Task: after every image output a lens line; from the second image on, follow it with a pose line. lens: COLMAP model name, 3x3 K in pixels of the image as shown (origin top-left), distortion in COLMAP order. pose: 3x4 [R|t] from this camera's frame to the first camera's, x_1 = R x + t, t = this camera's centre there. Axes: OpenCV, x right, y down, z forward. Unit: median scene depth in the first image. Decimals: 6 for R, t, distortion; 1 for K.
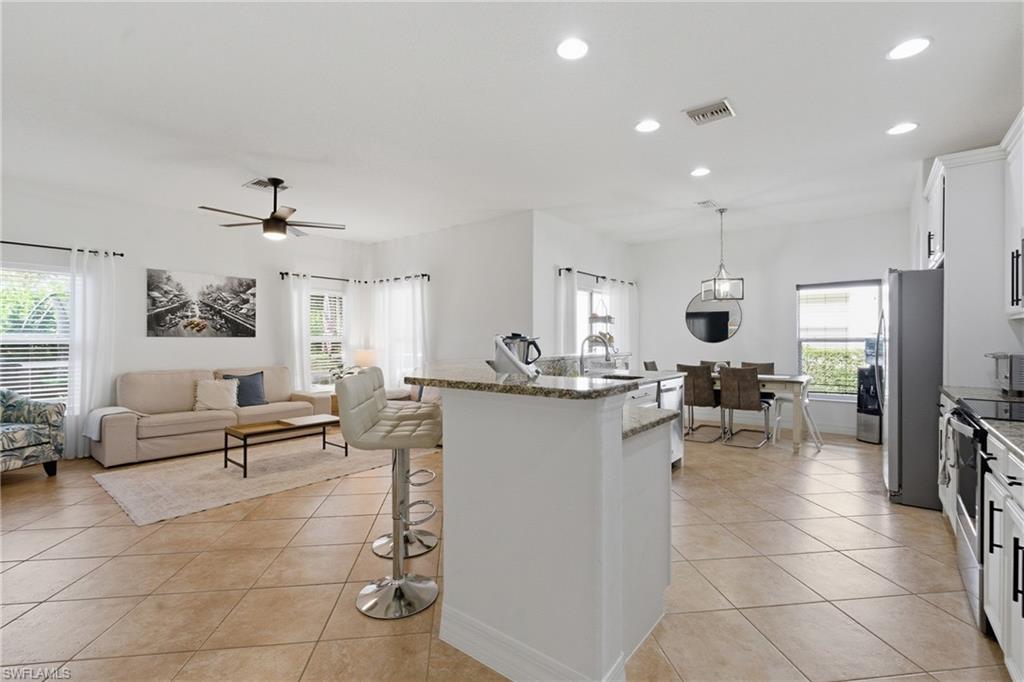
lens RADIAL K [[462.3, 0, 515.1], [0, 462.3, 338.8], [0, 0, 1]] dist [-0.002167, 0.000826]
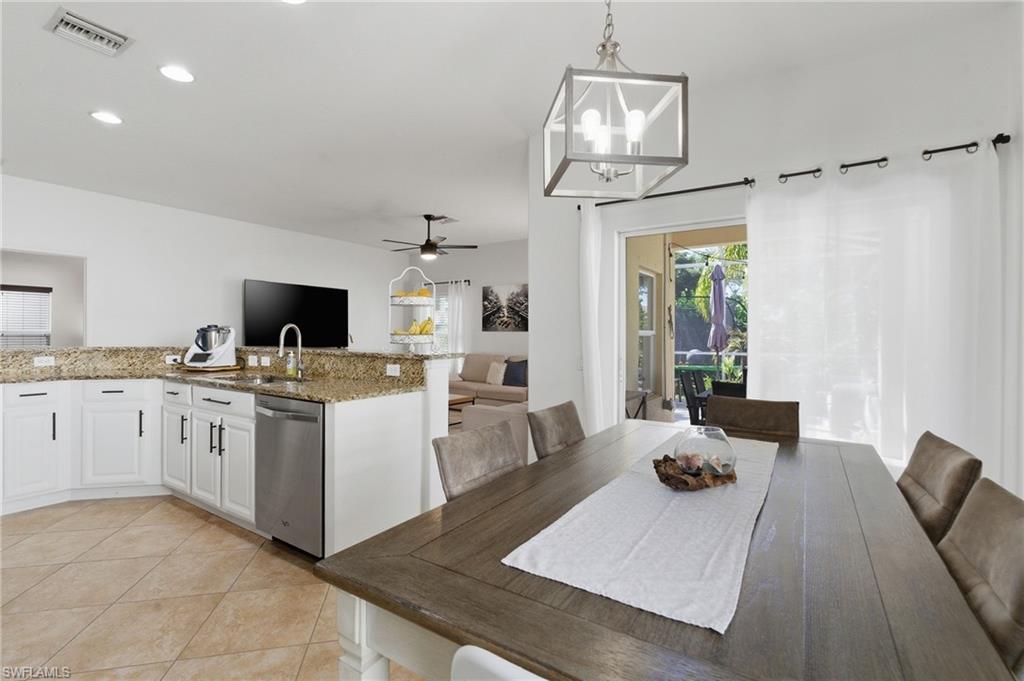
lens RADIAL K [[462.3, 0, 515.1], [0, 462.3, 338.3], [0, 0, 1]] dist [-0.002167, 0.000826]
pose [[0.080251, 0.009948, -0.996725, 0.722823], [-0.005821, 0.999938, 0.009511, 0.003748], [0.996758, 0.005039, 0.080304, 0.954056]]
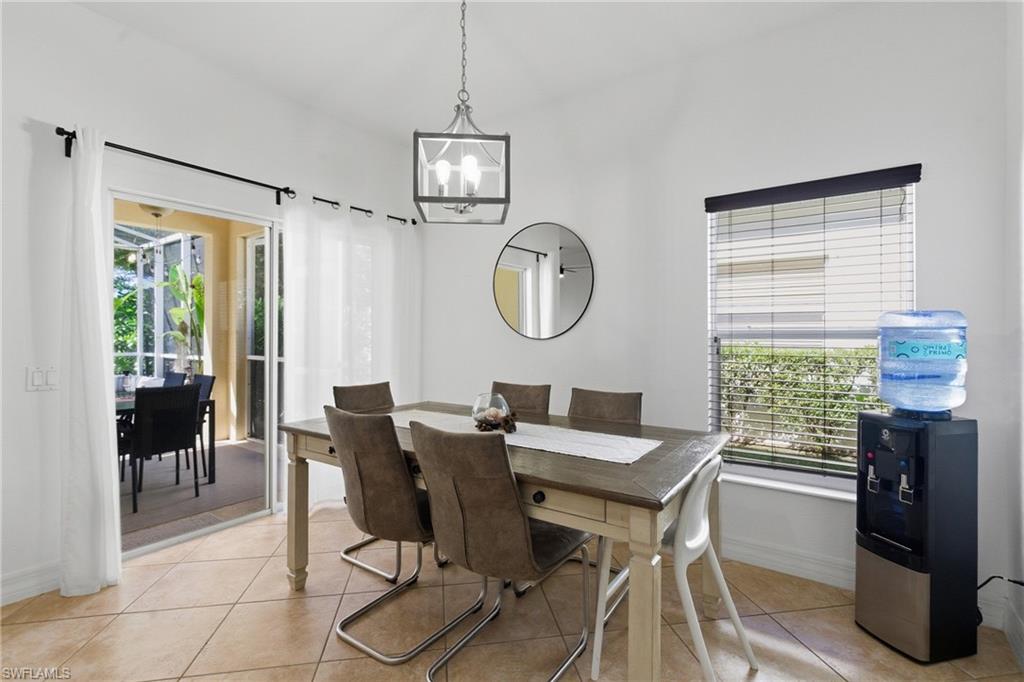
lens RADIAL K [[462.3, 0, 515.1], [0, 462.3, 338.8], [0, 0, 1]] dist [-0.002167, 0.000826]
pose [[0.999074, 0.000608, 0.043017, 0.488578], [-0.001307, 0.999867, 0.016233, 0.001386], [-0.043001, -0.016274, 0.998942, 0.691547]]
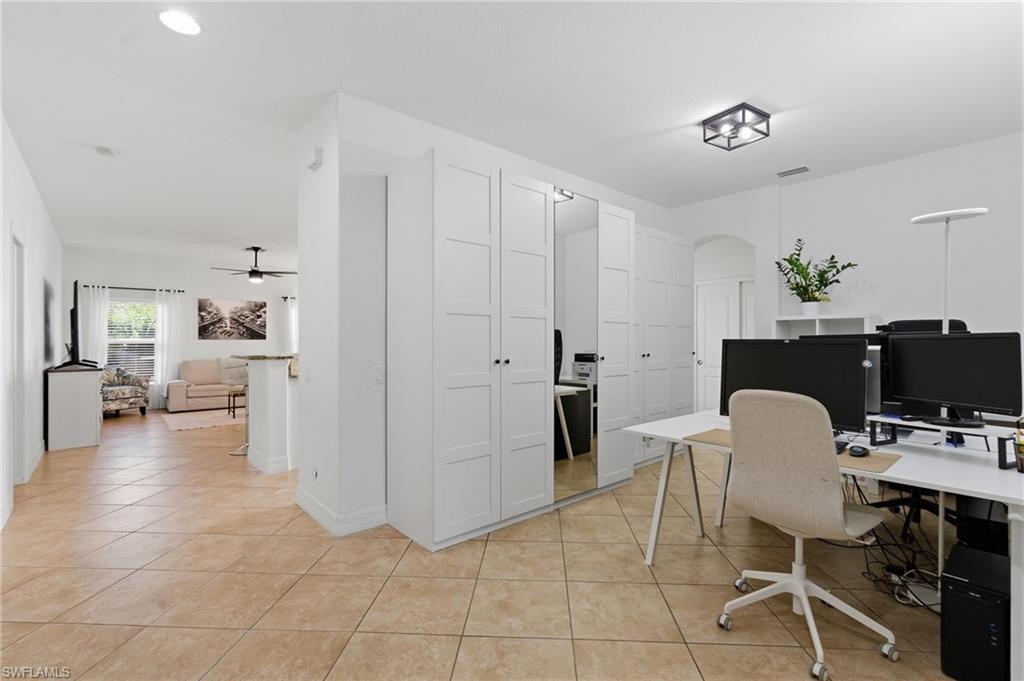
lens RADIAL K [[460.9, 0, 512.0], [0, 460.9, 340.5], [0, 0, 1]] dist [-0.001621, 0.000177]
pose [[0.983738, -0.001828, -0.179603, 0.596585], [0.001799, 0.999998, -0.000328, 0.002021], [0.179603, -0.000001, 0.983739, -0.419248]]
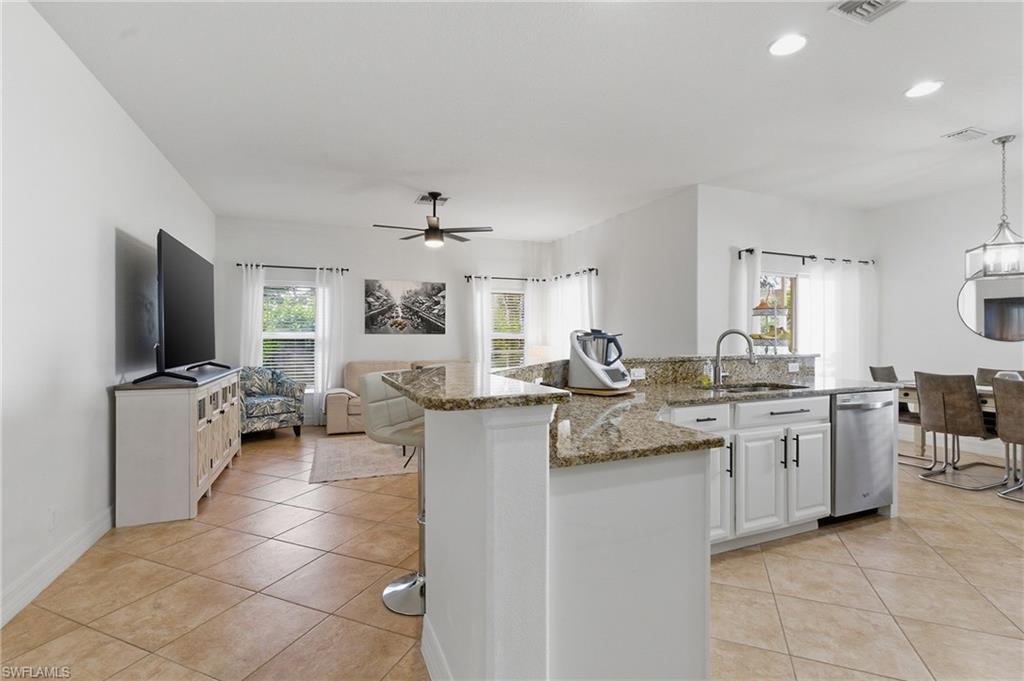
lens RADIAL K [[462.3, 0, 515.1], [0, 462.3, 338.3], [0, 0, 1]] dist [-0.002167, 0.000826]
pose [[0.875480, 0.003306, -0.483244, 0.162755], [-0.000430, 0.999982, 0.006062, 0.000124], [0.483255, -0.005100, 0.875465, 0.093046]]
